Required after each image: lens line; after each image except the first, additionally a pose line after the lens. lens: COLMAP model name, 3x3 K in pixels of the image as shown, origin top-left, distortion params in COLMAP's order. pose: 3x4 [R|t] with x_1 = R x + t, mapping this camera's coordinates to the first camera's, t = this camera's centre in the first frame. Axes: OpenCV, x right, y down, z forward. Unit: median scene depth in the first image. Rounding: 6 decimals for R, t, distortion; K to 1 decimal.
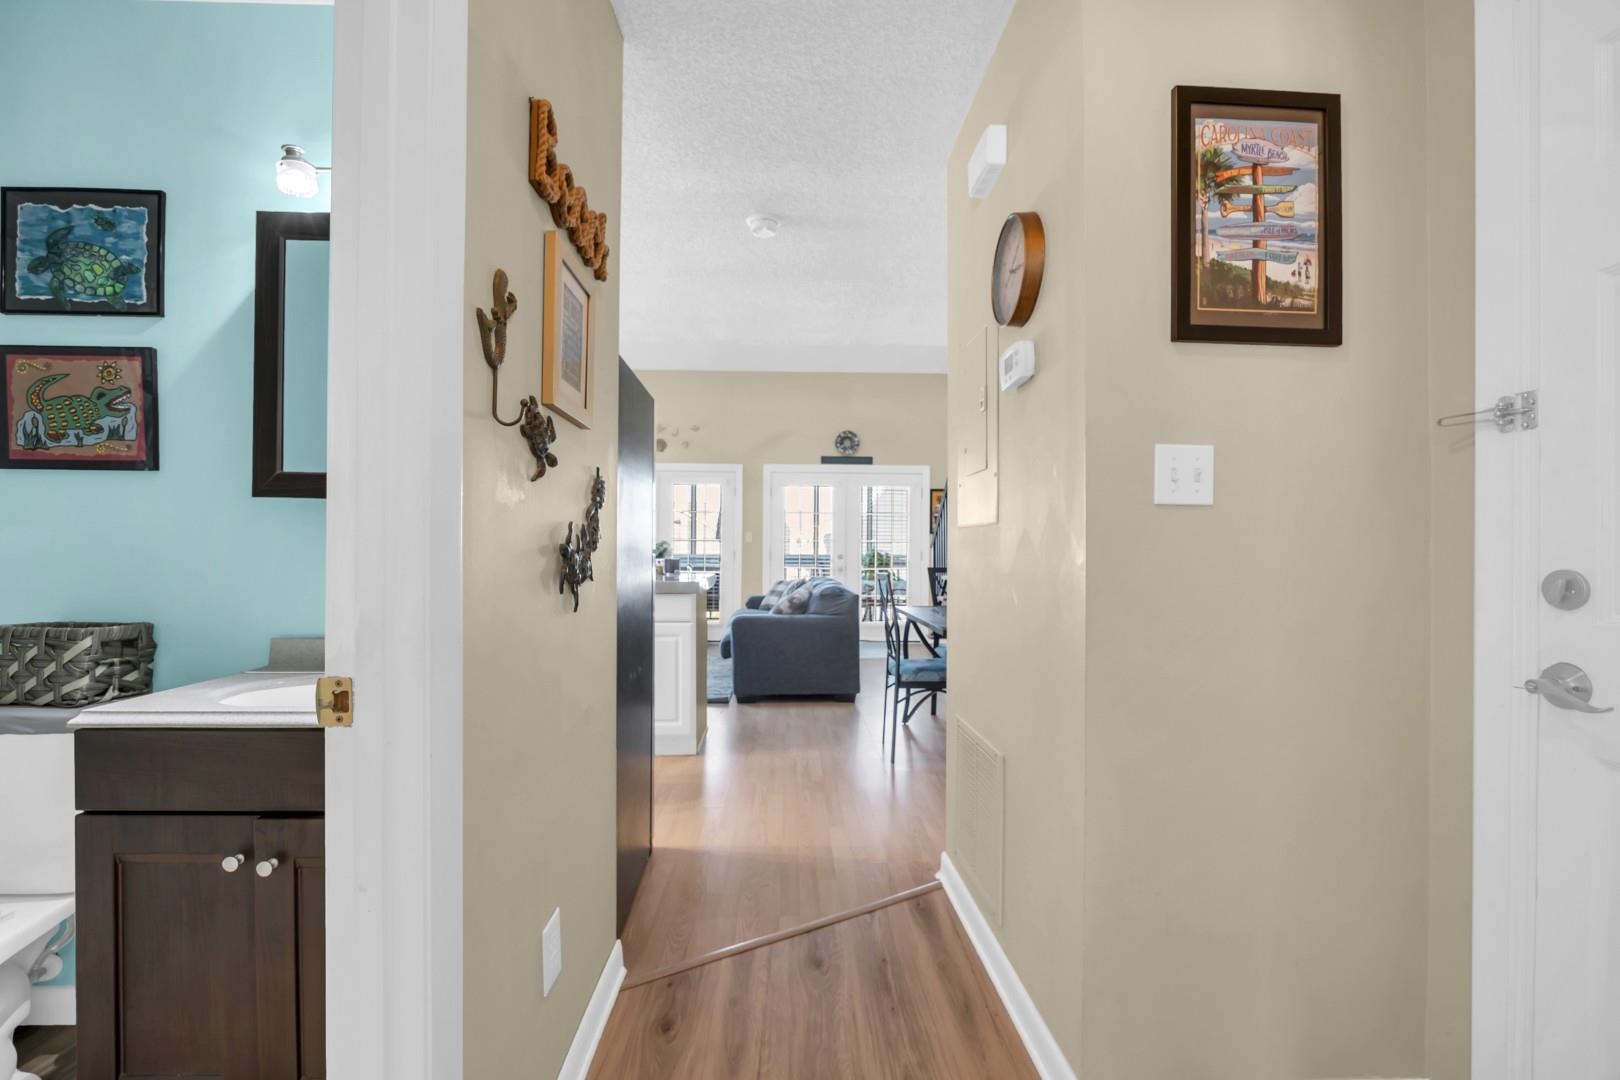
lens RADIAL K [[688.4, 0, 814.1], [0, 688.4, 554.0], [0, 0, 1]] dist [-0.020164, 0.001176]
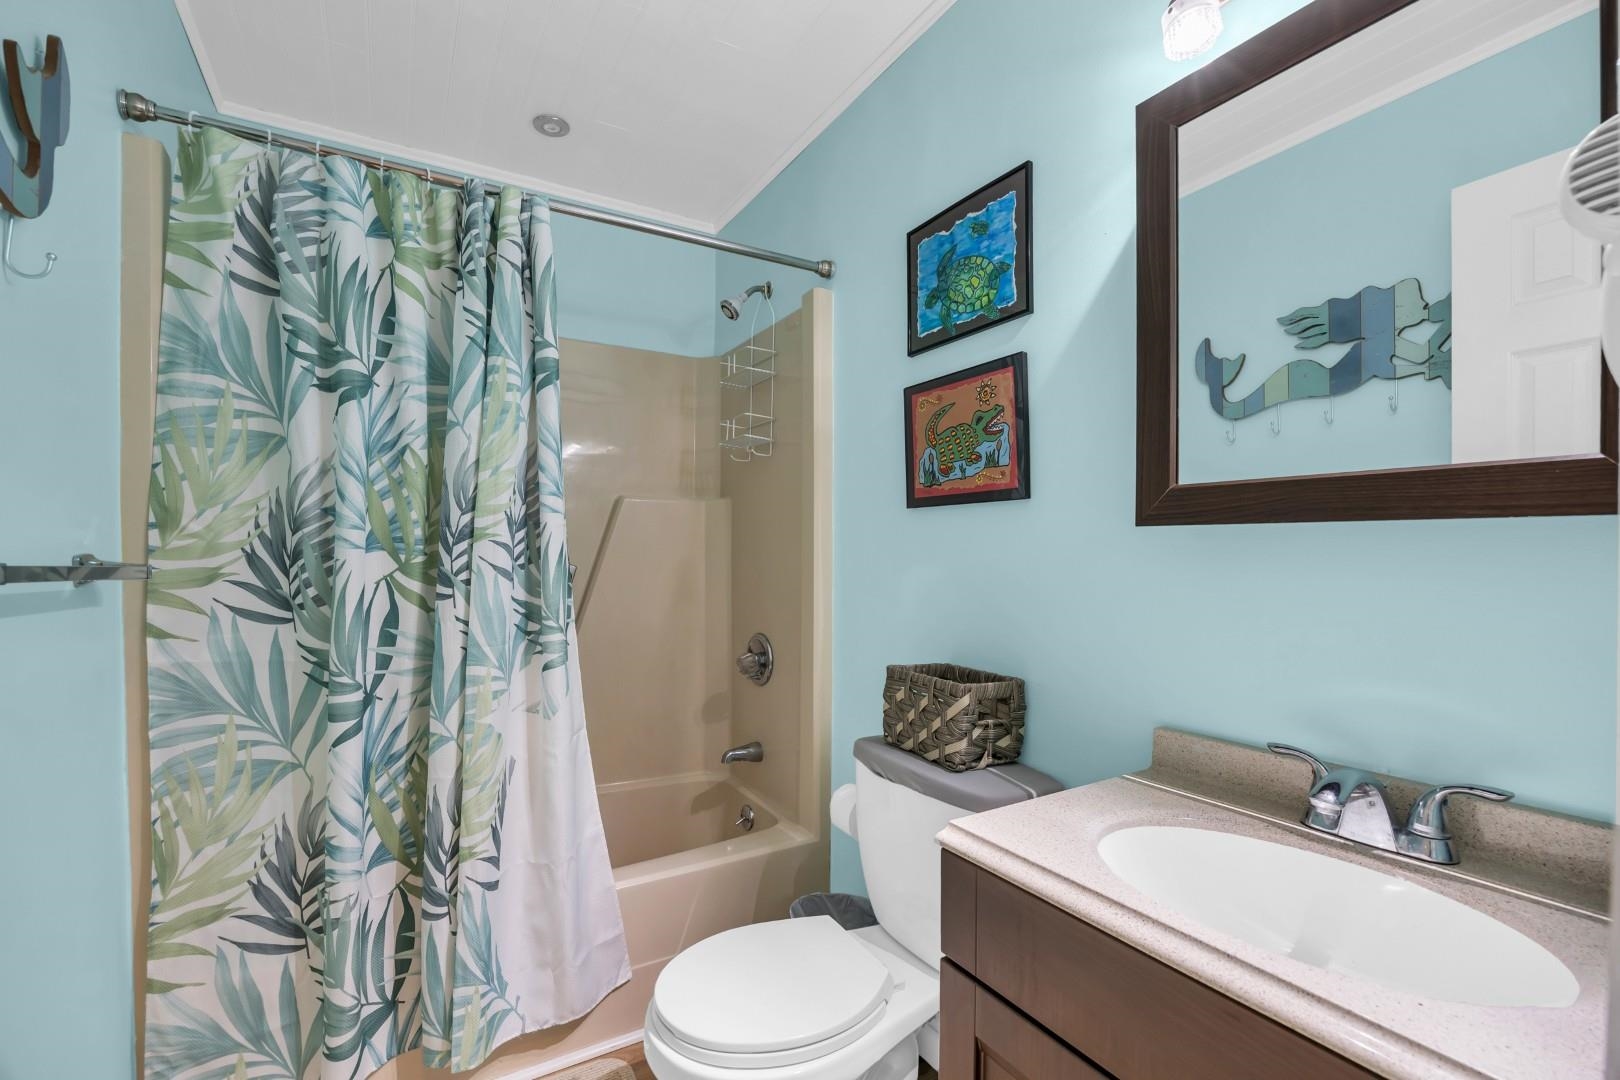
lens RADIAL K [[688.4, 0, 814.1], [0, 688.4, 554.0], [0, 0, 1]] dist [-0.020164, 0.001176]
pose [[0.476891, -0.007173, -0.878933, -0.359695], [-0.004299, 0.999936, -0.010493, -0.045482], [0.878952, 0.008783, 0.476830, 0.370635]]
